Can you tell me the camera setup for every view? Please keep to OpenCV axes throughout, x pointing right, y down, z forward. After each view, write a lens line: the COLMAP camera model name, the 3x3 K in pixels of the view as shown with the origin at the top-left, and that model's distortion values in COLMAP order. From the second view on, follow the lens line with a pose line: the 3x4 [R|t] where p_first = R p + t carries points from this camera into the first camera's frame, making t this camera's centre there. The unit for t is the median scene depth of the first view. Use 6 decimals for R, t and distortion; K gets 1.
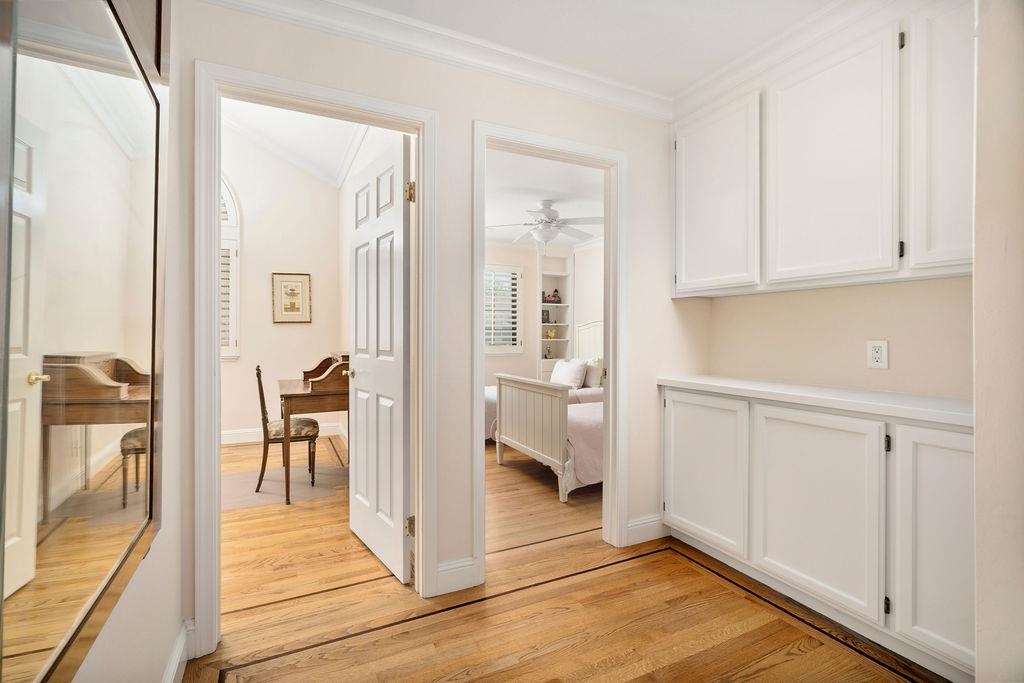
lens RADIAL K [[466.5, 0, 512.8], [0, 466.5, 340.5], [0, 0, 1]] dist [-0.014143, 0.000034]
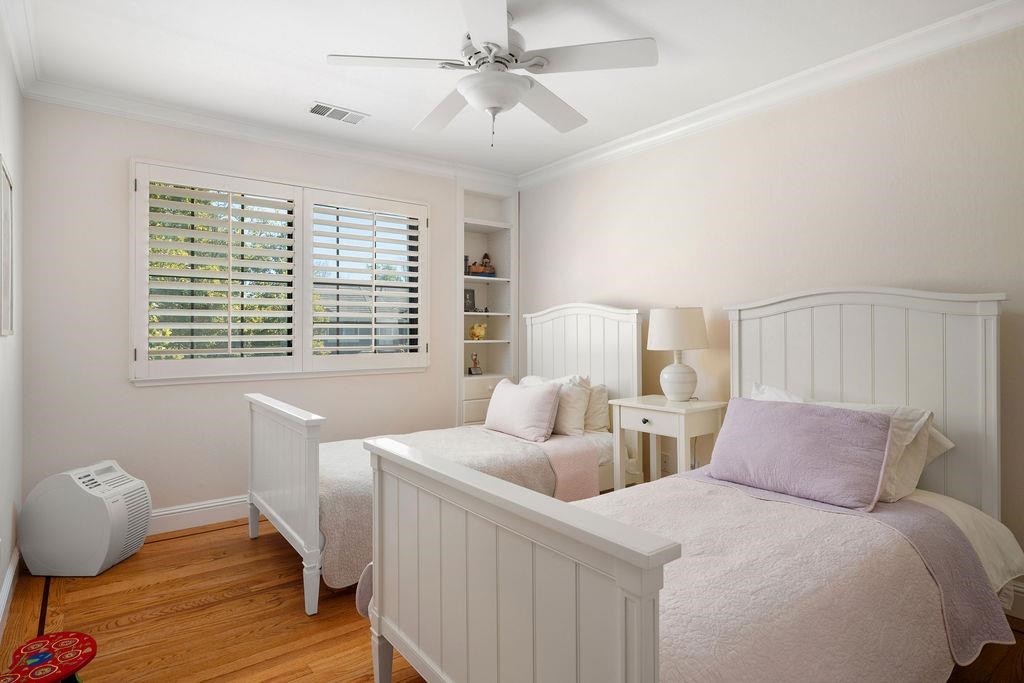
lens RADIAL K [[598.0, 0, 510.6], [0, 598.0, 330.6], [0, 0, 1]] dist [-0.006034, -0.000325]
pose [[0.985462, -0.003413, 0.169864, -0.003939], [0.006305, 0.999844, -0.016488, -0.002314], [-0.169781, 0.017320, 0.985330, 0.284405]]
